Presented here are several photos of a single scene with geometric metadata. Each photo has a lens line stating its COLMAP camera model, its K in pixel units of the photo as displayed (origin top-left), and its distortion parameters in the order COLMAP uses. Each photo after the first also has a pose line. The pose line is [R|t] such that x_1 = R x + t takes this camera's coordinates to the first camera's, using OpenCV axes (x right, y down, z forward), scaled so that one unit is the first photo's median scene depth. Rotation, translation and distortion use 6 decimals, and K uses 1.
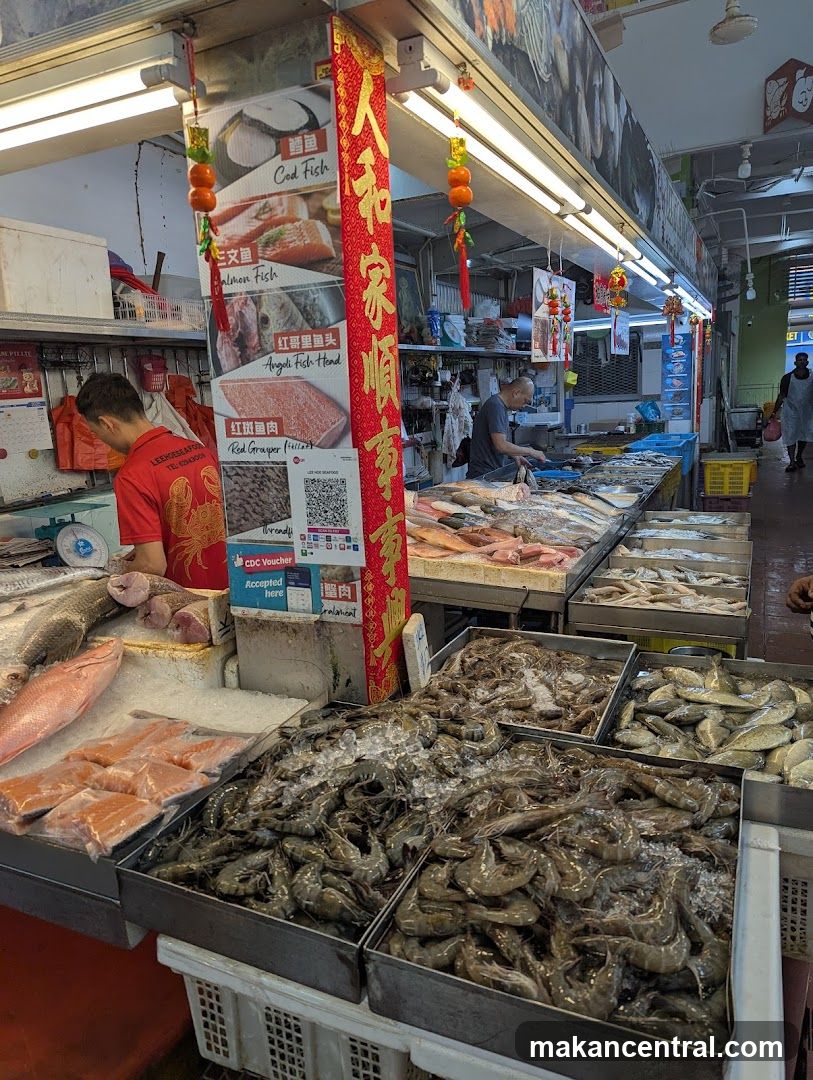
lens RADIAL K [[770.3, 0, 397.2], [0, 770.3, 537.5], [0, 0, 1]] dist [0.020827, -0.024469]
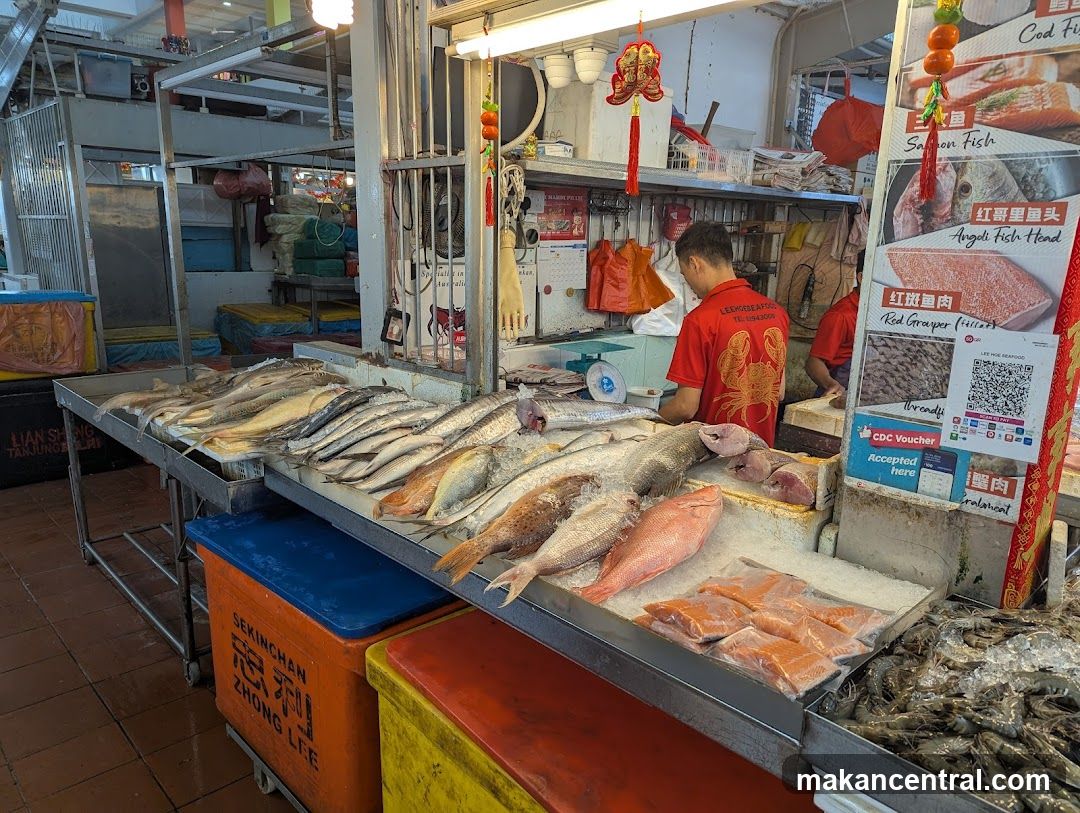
lens RADIAL K [[770.3, 0, 494.4], [0, 770.3, 423.0], [0, 0, 1]] dist [0.020827, -0.024469]
pose [[0.914698, 0.158506, -0.371757, -0.293048], [-0.139346, 0.987164, 0.078040, 0.008105], [0.379355, -0.019580, 0.925044, -0.098838]]
